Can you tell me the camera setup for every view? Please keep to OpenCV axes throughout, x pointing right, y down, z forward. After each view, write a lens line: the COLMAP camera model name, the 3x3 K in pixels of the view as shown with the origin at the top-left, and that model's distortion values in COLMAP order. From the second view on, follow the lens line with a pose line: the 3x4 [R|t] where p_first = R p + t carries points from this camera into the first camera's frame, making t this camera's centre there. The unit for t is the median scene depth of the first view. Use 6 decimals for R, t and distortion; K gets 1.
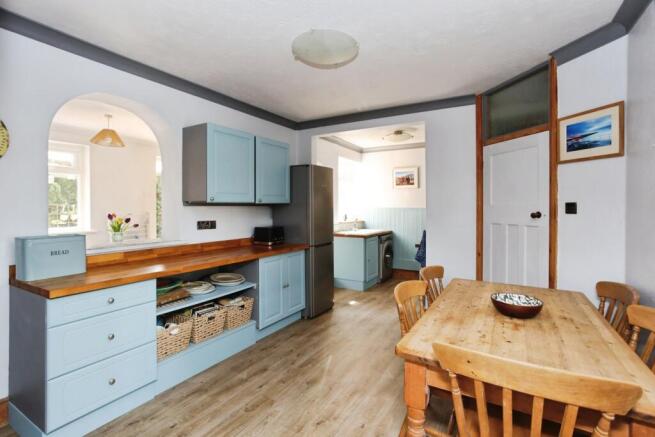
lens RADIAL K [[316.1, 0, 329.2], [0, 316.1, 208.3], [0, 0, 1]] dist [0.000304, -0.000982]
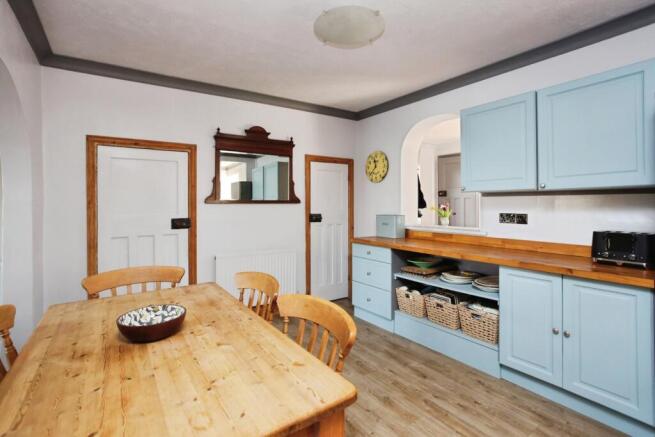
lens RADIAL K [[316.1, 0, 325.8], [0, 316.1, 203.1], [0, 0, 1]] dist [0.000304, -0.000982]
pose [[-0.413726, -0.002279, -0.910398, 0.718133], [-0.002408, 0.999996, -0.001409, 0.017508], [0.910398, 0.001609, -0.413730, 1.093020]]
